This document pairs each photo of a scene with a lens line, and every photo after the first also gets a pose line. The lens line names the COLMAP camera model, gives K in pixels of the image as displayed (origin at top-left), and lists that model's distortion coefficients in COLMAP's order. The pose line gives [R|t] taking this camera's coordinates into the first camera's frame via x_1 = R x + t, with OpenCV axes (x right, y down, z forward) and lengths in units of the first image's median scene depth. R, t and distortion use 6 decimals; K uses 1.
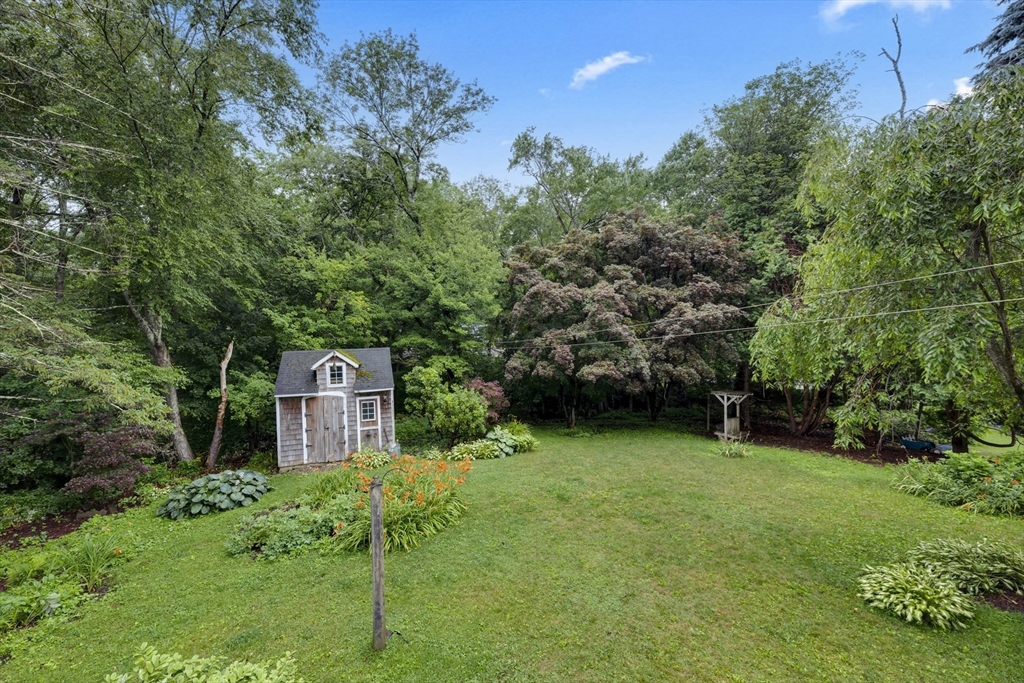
lens RADIAL K [[412.7, 0, 505.6], [0, 412.7, 337.6], [0, 0, 1]] dist [-0.000006, 0.000302]
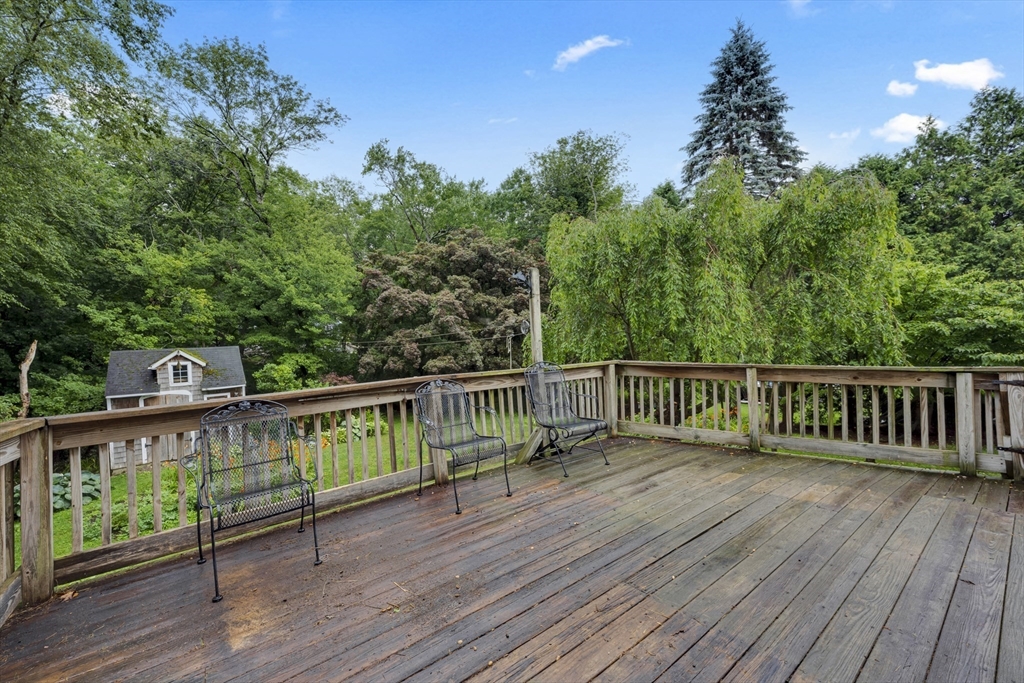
lens RADIAL K [[412.7, 0, 514.5], [0, 412.7, 341.9], [0, 0, 1]] dist [-0.000006, 0.000302]
pose [[0.938896, -0.004247, 0.344174, 0.009860], [-0.003718, 0.999740, 0.022478, -0.011296], [-0.344180, -0.022384, 0.938637, -0.187894]]
